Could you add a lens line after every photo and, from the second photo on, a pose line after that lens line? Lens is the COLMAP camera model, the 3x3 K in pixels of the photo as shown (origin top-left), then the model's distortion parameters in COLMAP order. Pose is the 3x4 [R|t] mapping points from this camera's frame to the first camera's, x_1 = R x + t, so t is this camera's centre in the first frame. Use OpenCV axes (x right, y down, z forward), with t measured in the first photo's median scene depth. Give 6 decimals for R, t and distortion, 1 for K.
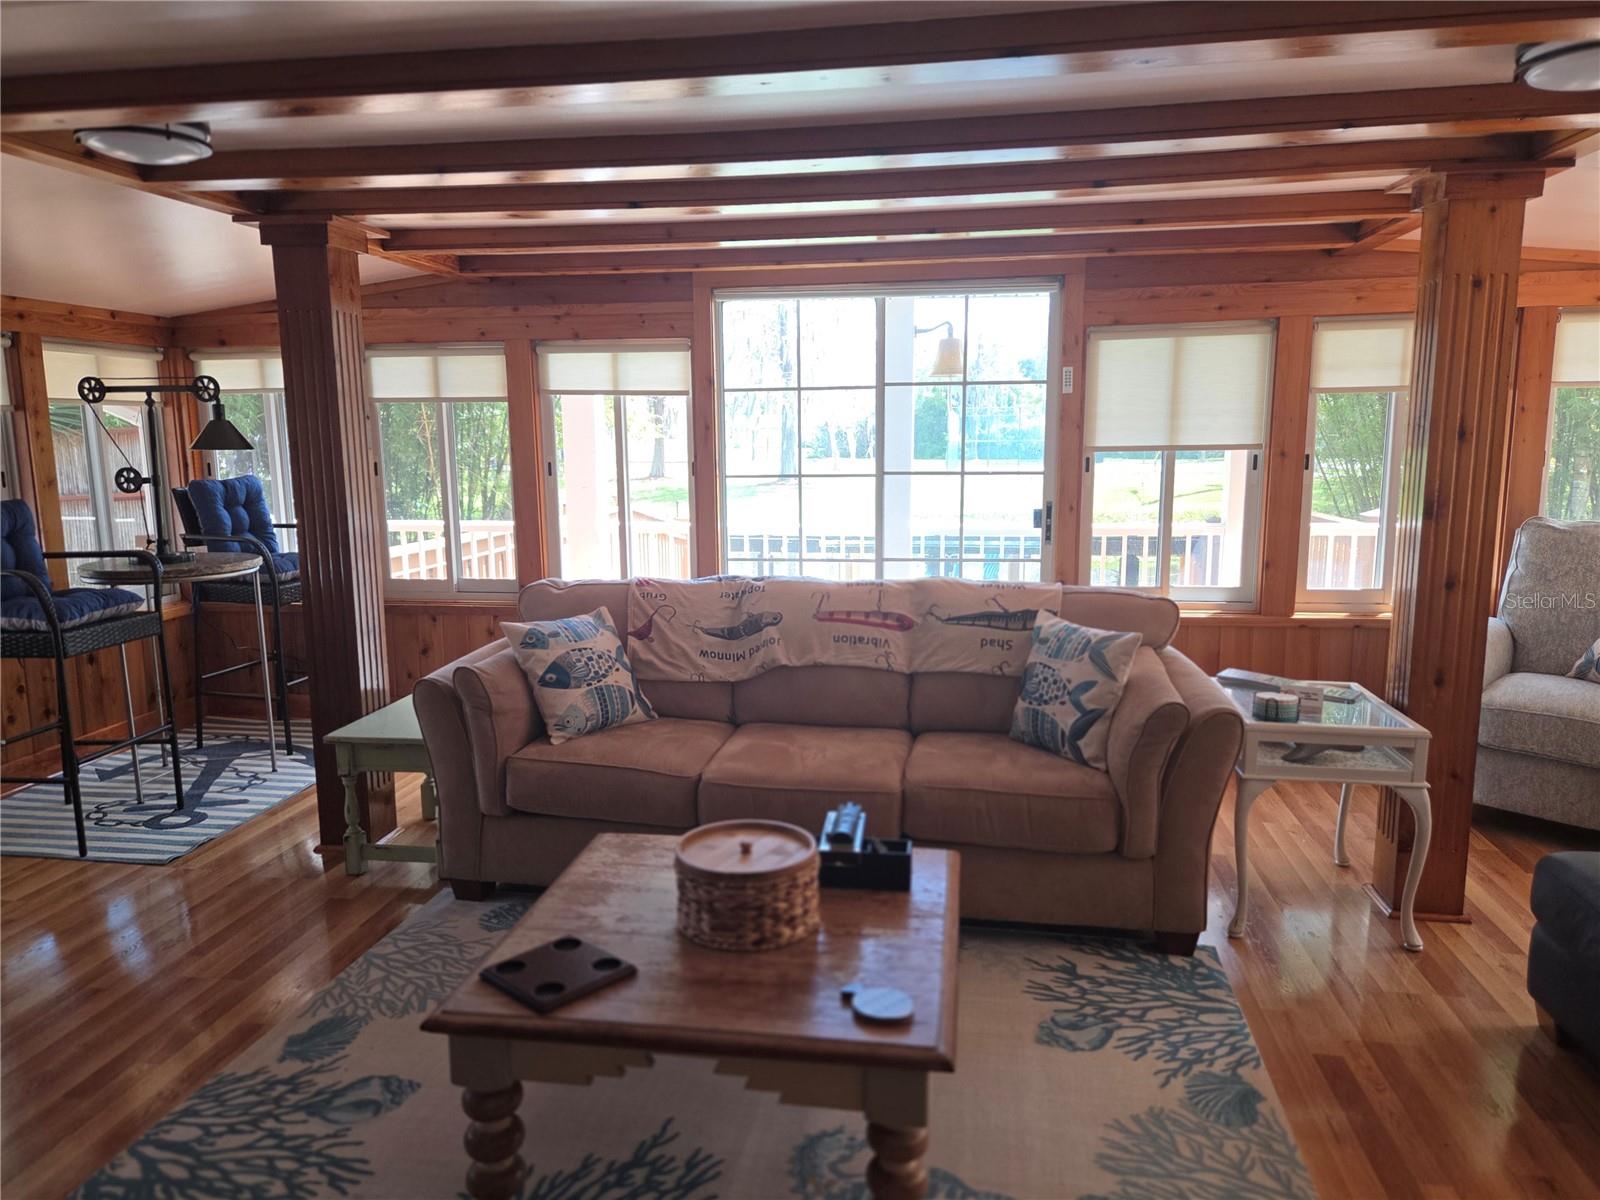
lens RADIAL K [[1107.3, 0, 788.1], [0, 1107.3, 608.9], [0, 0, 1]] dist [0.071062, -0.058974]
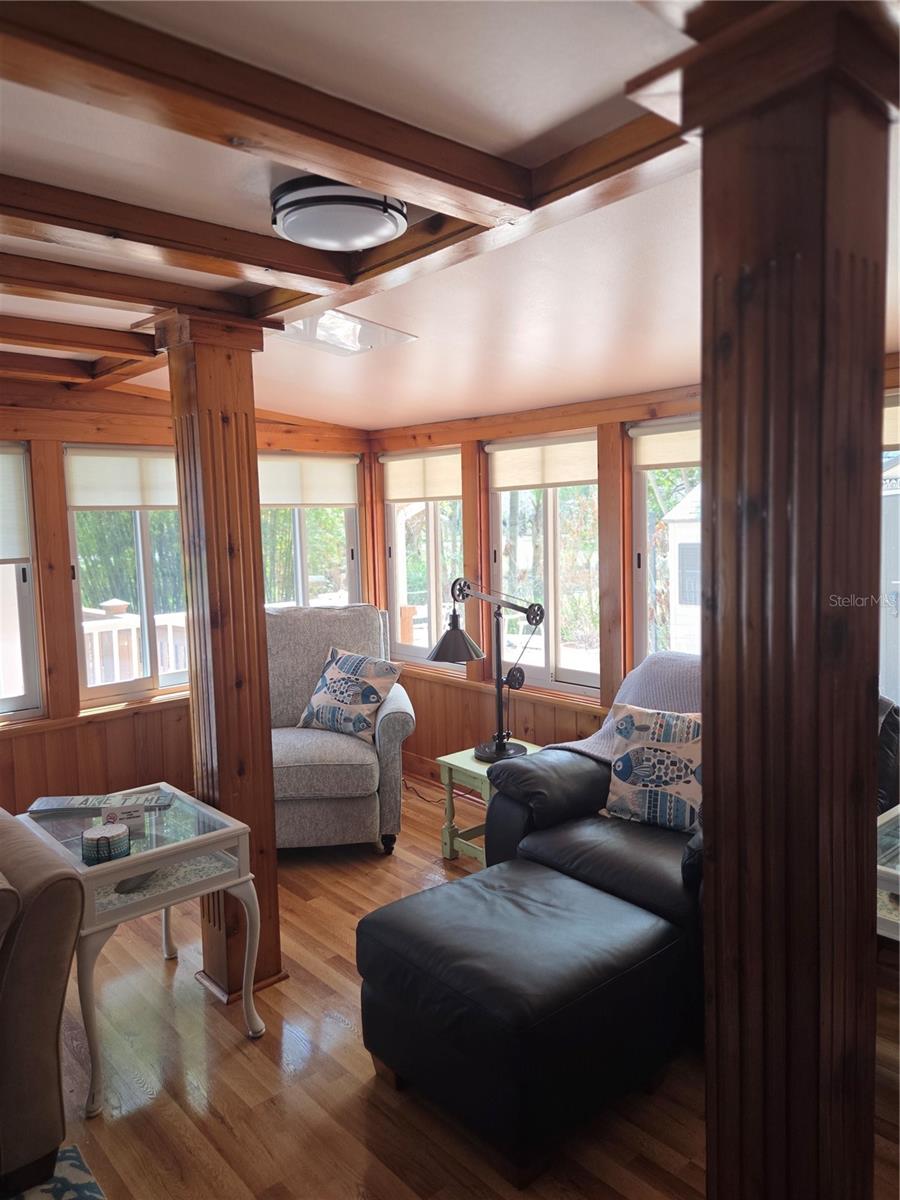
lens RADIAL K [[830.5, 0, 453.9], [0, 830.5, 588.3], [0, 0, 1]] dist [0.071062, -0.058974]
pose [[0.624023, -0.072723, 0.778014, 0.079983], [0.144387, 0.989246, -0.023342, -0.062421], [-0.767950, 0.126901, 0.627813, 0.292544]]
